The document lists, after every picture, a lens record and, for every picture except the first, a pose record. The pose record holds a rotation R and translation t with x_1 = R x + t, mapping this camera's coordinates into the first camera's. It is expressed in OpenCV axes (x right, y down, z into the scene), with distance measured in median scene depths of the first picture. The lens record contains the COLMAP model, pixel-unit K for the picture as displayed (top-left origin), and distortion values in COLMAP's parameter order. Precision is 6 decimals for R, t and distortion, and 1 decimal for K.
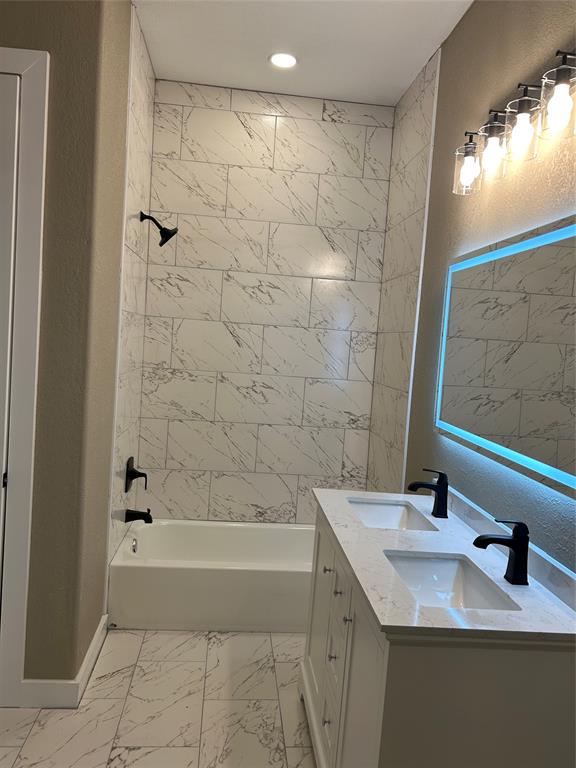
lens RADIAL K [[574.8, 0, 286.7], [0, 574.8, 381.8], [0, 0, 1]] dist [0.140346, -0.154403]
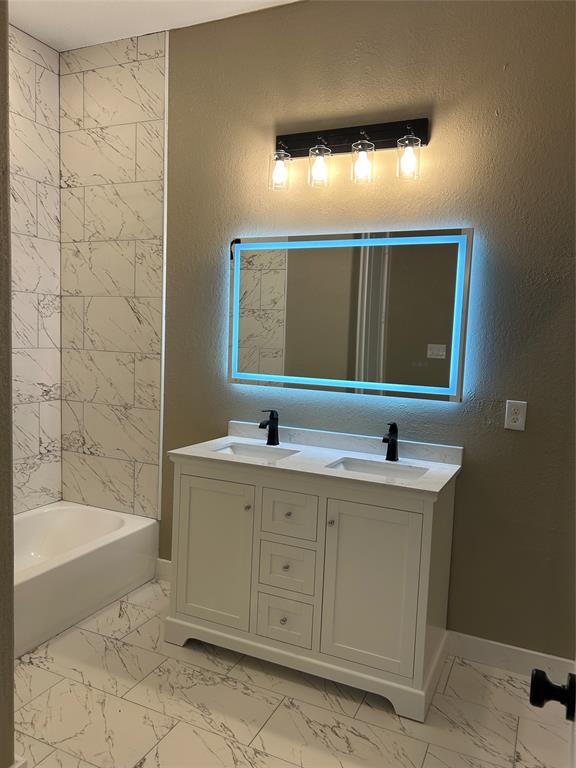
lens RADIAL K [[576.0, 0, 288.0], [0, 576.0, 384.0], [0, 0, 1]] dist [0.045556, -0.032153]
pose [[0.505011, -0.130040, 0.853261, -0.482936], [0.046048, 0.991236, 0.123814, -0.042570], [-0.861884, -0.023237, 0.506573, 0.200213]]
